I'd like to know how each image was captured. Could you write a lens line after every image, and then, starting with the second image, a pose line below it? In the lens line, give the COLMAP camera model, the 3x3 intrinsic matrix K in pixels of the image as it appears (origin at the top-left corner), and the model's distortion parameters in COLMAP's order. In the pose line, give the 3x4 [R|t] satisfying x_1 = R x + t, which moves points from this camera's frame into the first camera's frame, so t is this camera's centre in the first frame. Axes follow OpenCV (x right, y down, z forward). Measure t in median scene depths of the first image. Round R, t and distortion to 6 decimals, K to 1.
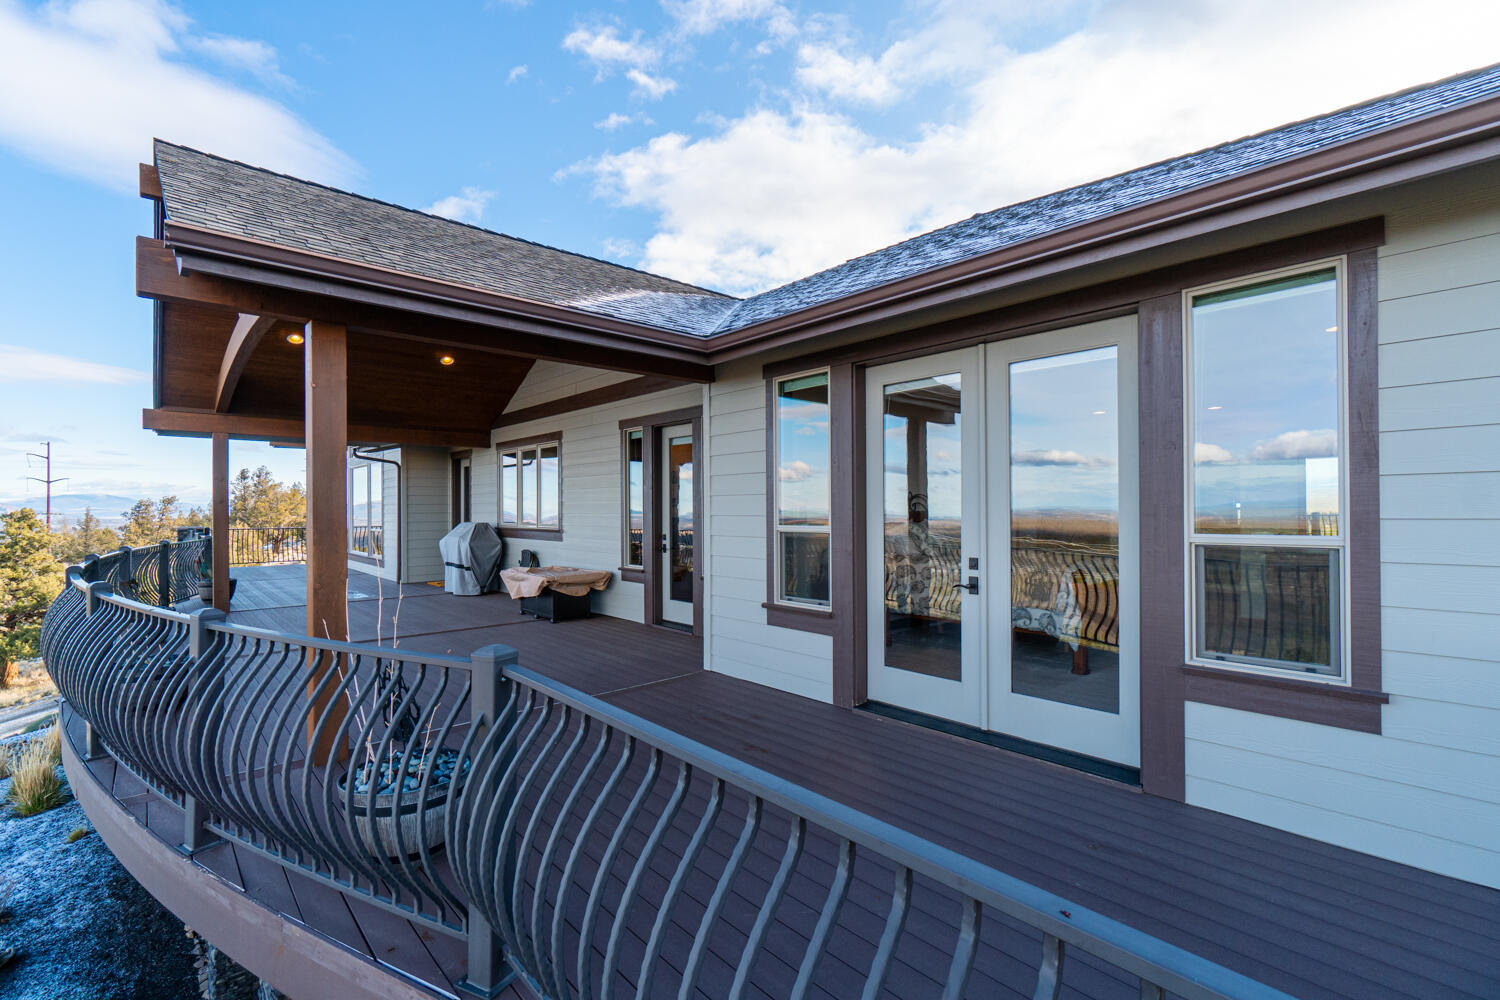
lens RADIAL K [[650.3, 0, 750.0], [0, 650.3, 500.0], [0, 0, 1]] dist [0.000339, 0.000065]
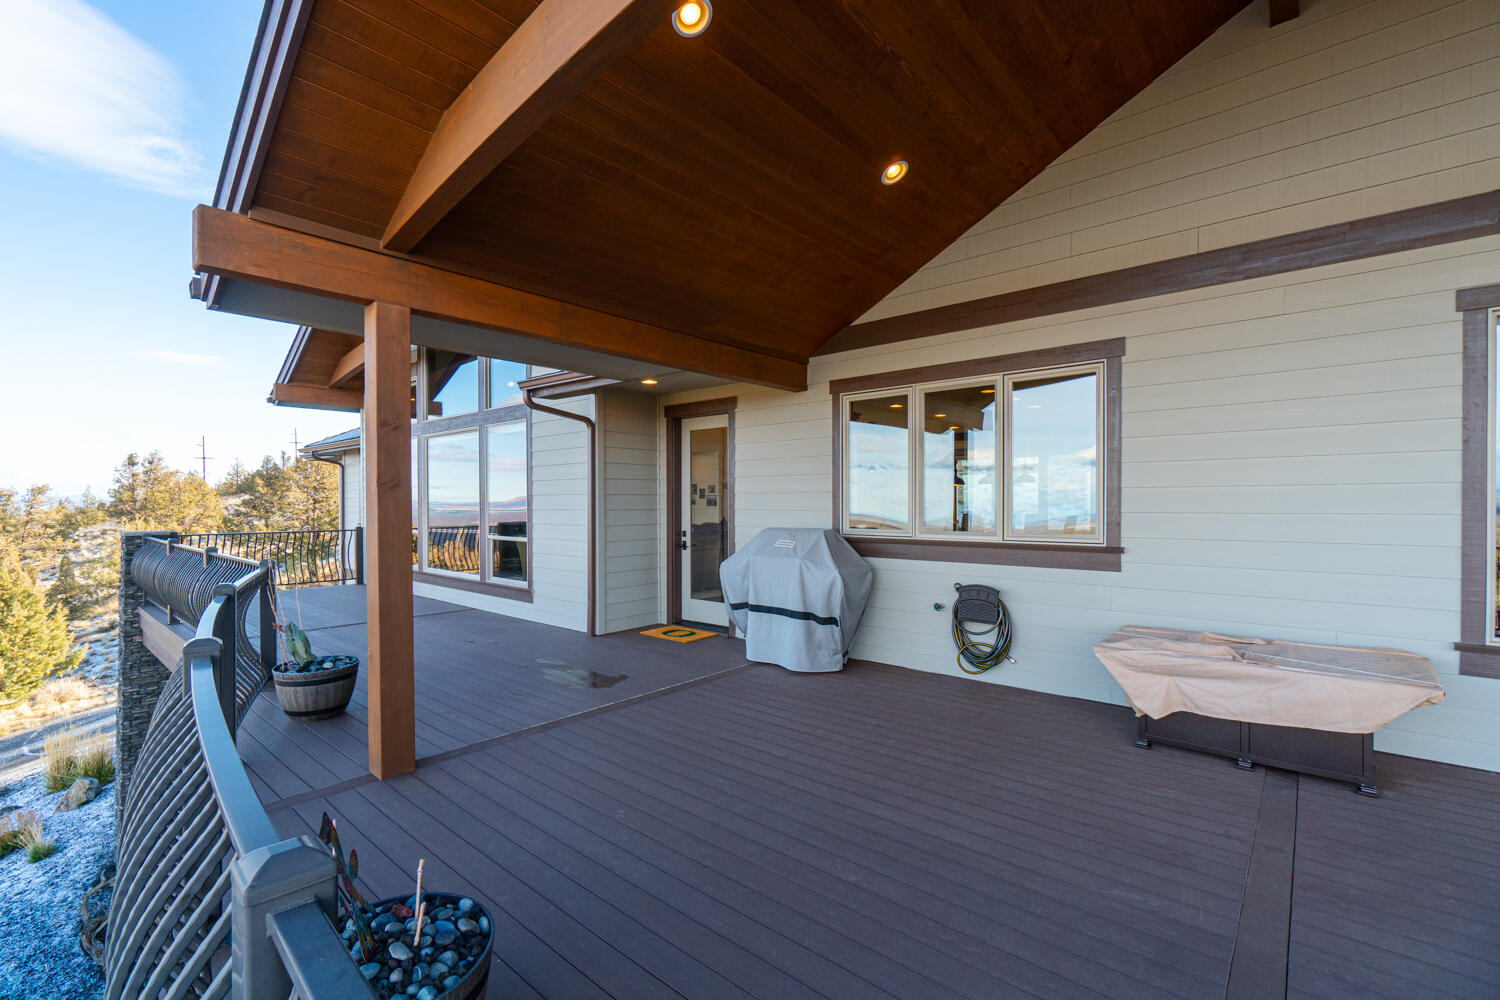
lens RADIAL K [[635.6, 0, 750.0], [0, 635.6, 500.0], [0, 0, 1]] dist [0.000304, 0.000024]
pose [[0.992451, 0.001177, 0.122640, -0.401434], [-0.002738, 0.999917, 0.012562, 0.004141], [-0.122615, -0.012803, 0.992372, 0.373027]]
